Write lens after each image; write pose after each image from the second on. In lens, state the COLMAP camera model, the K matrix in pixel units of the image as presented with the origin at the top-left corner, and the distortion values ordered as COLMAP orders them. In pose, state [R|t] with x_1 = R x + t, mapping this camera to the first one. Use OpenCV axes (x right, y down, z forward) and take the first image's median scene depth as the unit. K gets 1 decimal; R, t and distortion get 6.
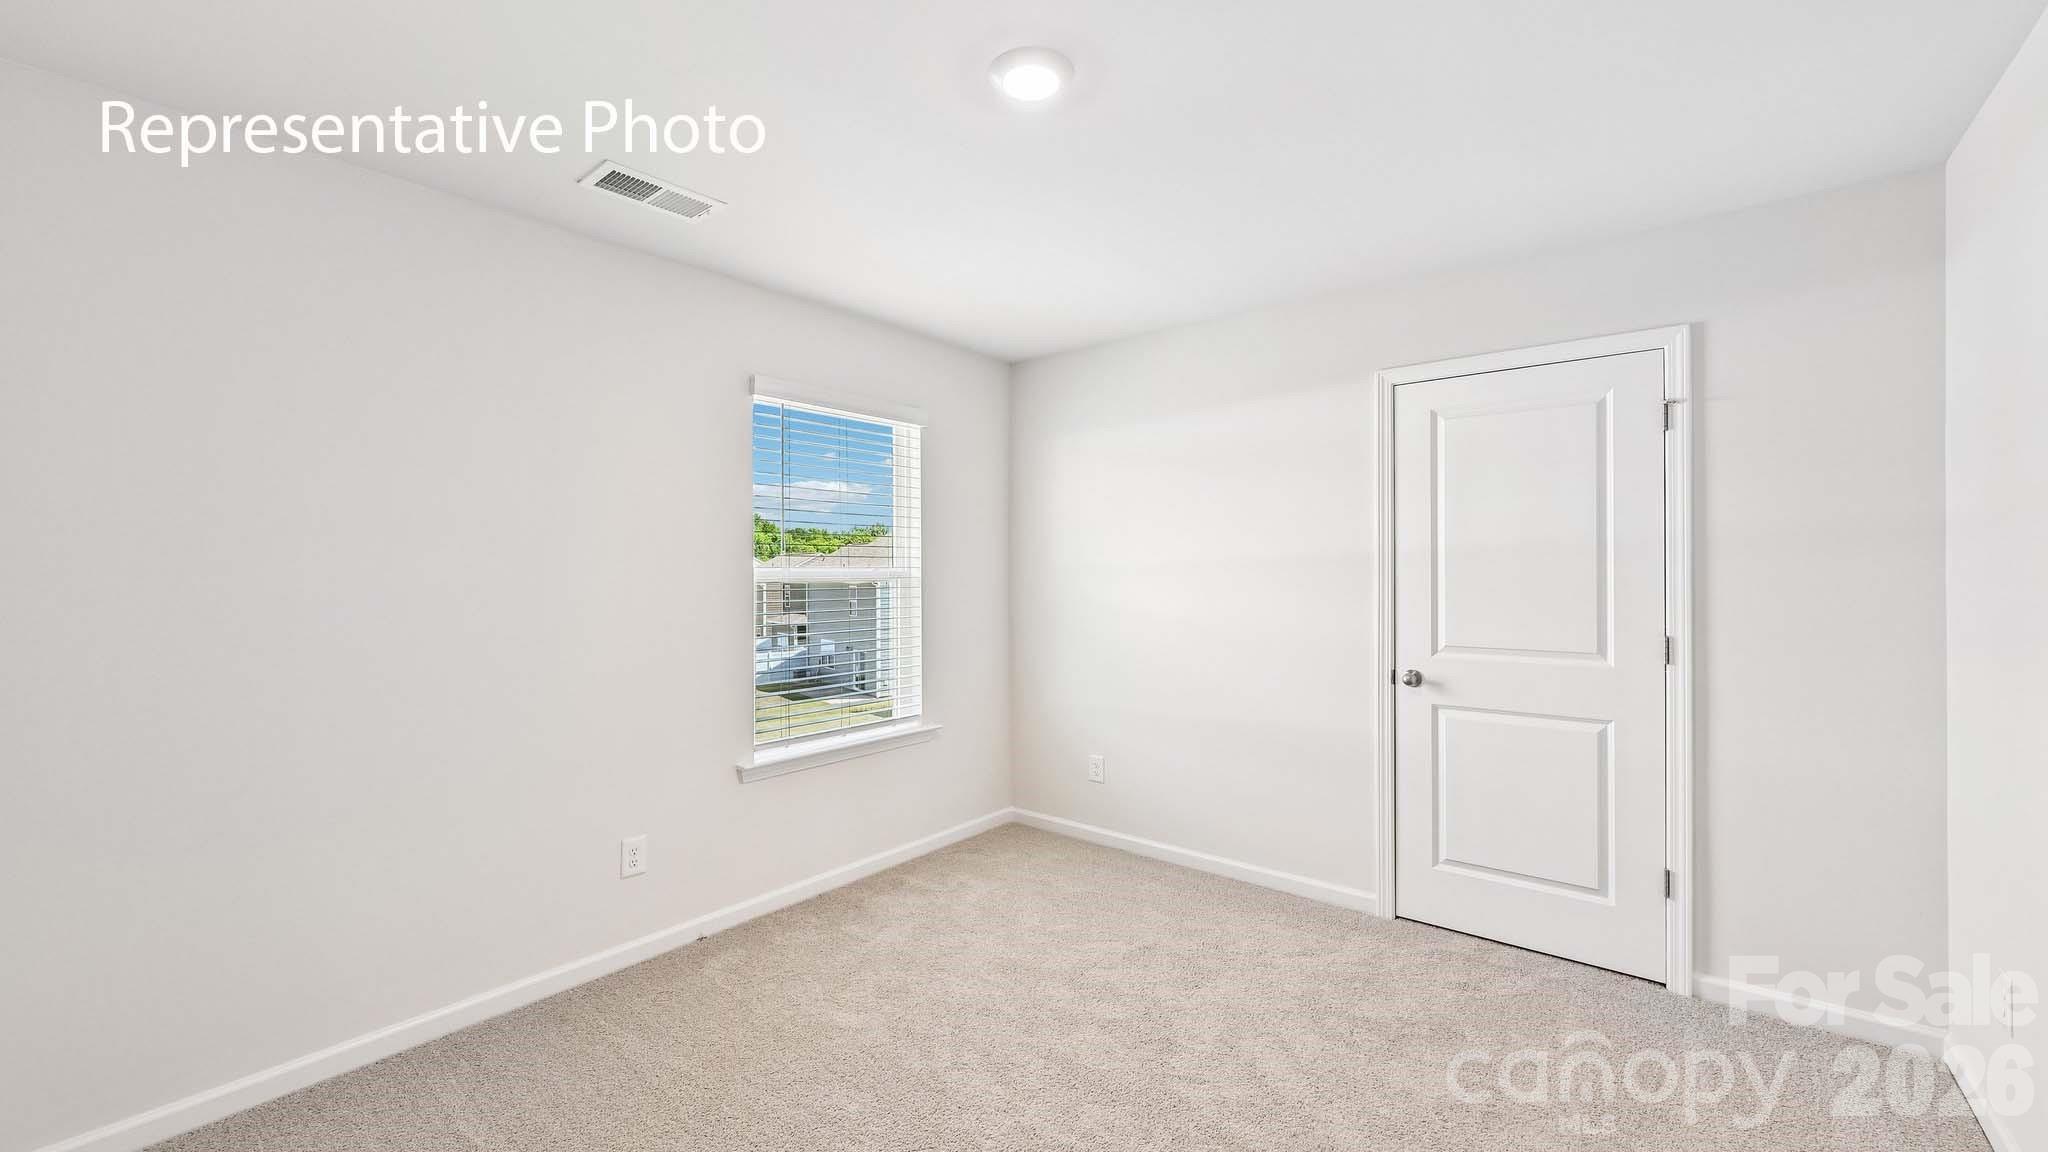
lens RADIAL K [[809.3, 0, 1043.2], [0, 809.3, 574.8], [0, 0, 1]] dist [-0.005571, 0.001339]
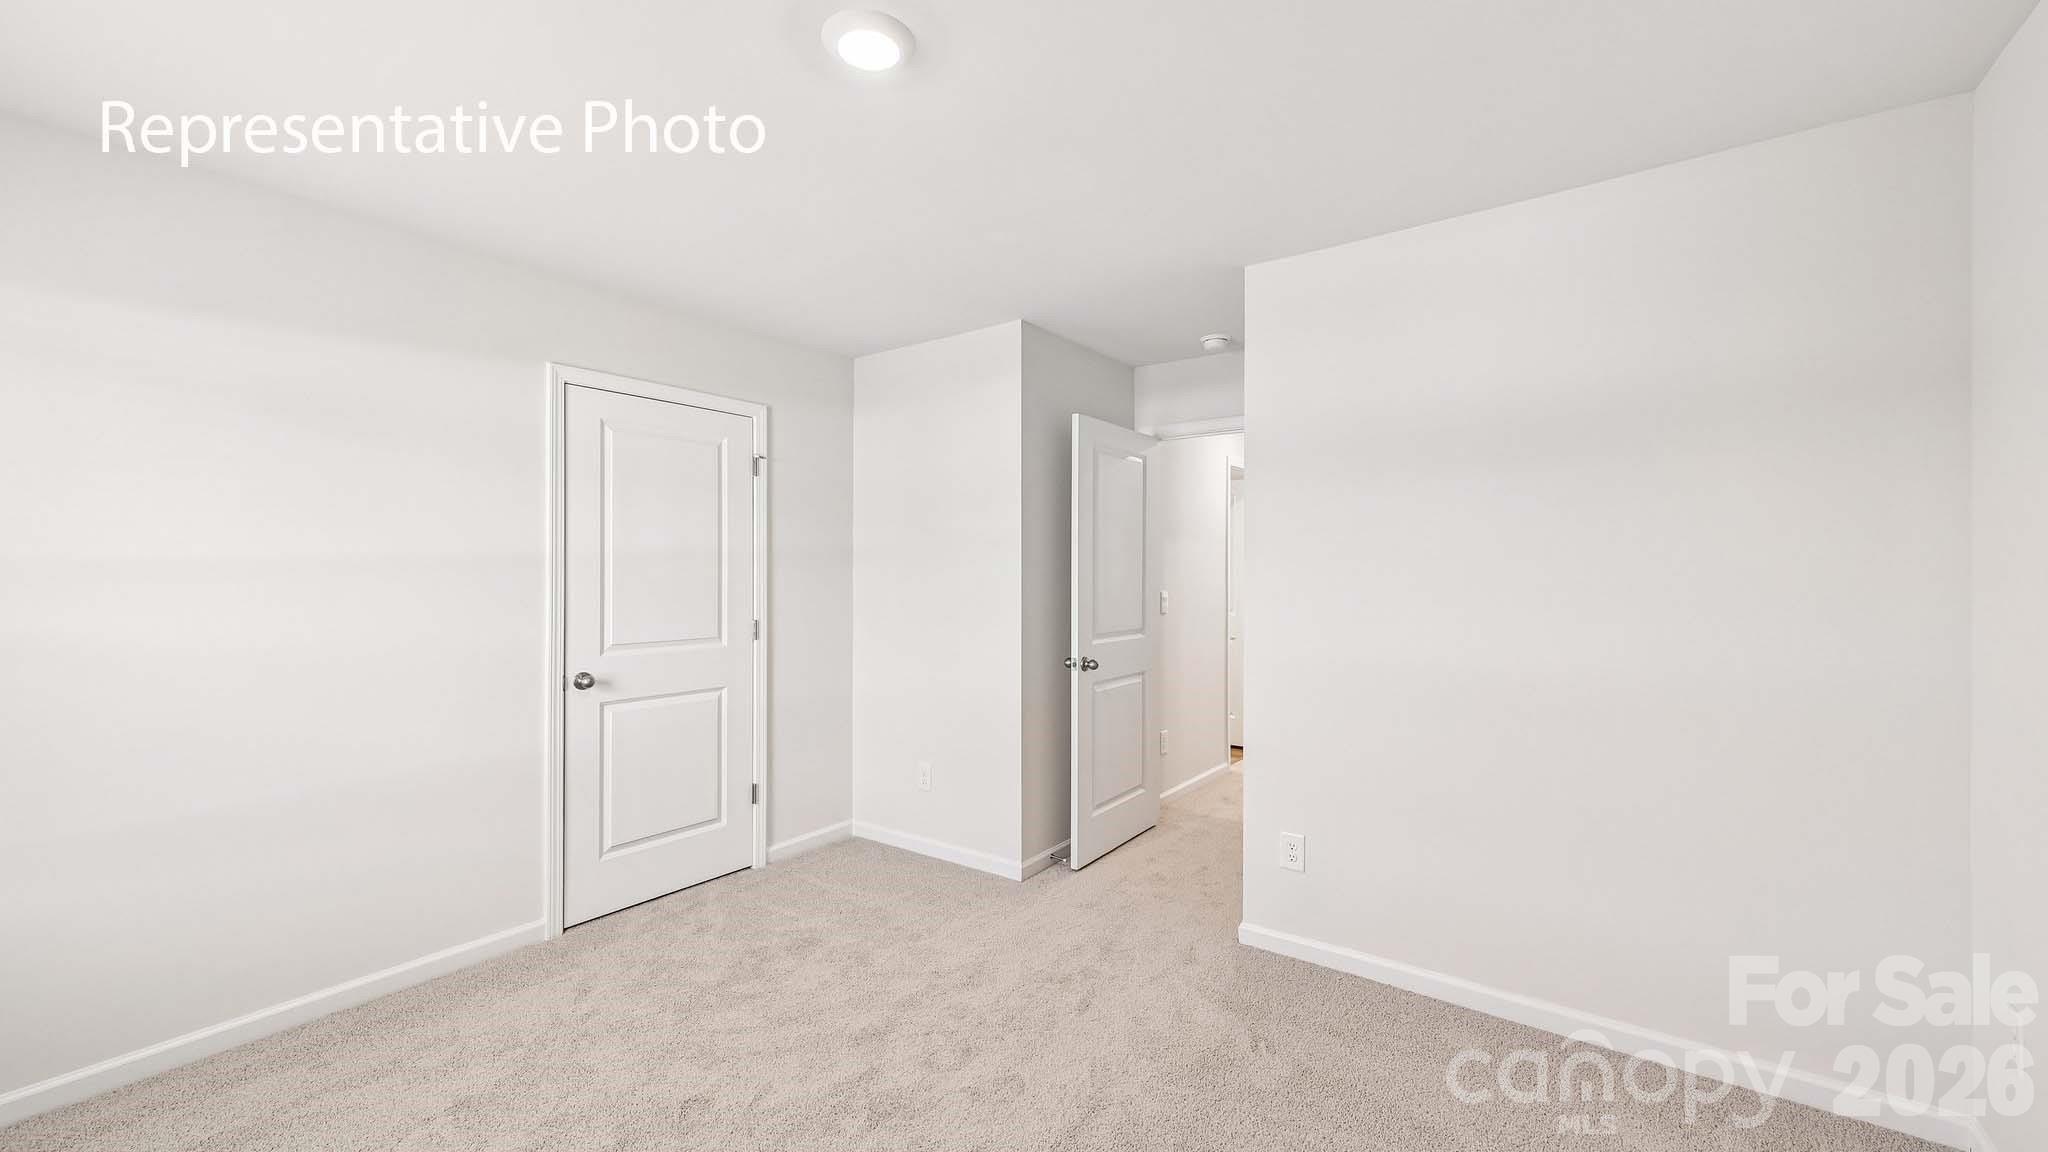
lens RADIAL K [[809.3, 0, 1020.1], [0, 809.3, 566.0], [0, 0, 1]] dist [-0.005571, 0.001339]
pose [[-0.057857, 0.006407, 0.998304, -0.597876], [-0.008693, 0.999938, -0.006921, -0.012464], [-0.998287, -0.009079, -0.057798, 0.540141]]
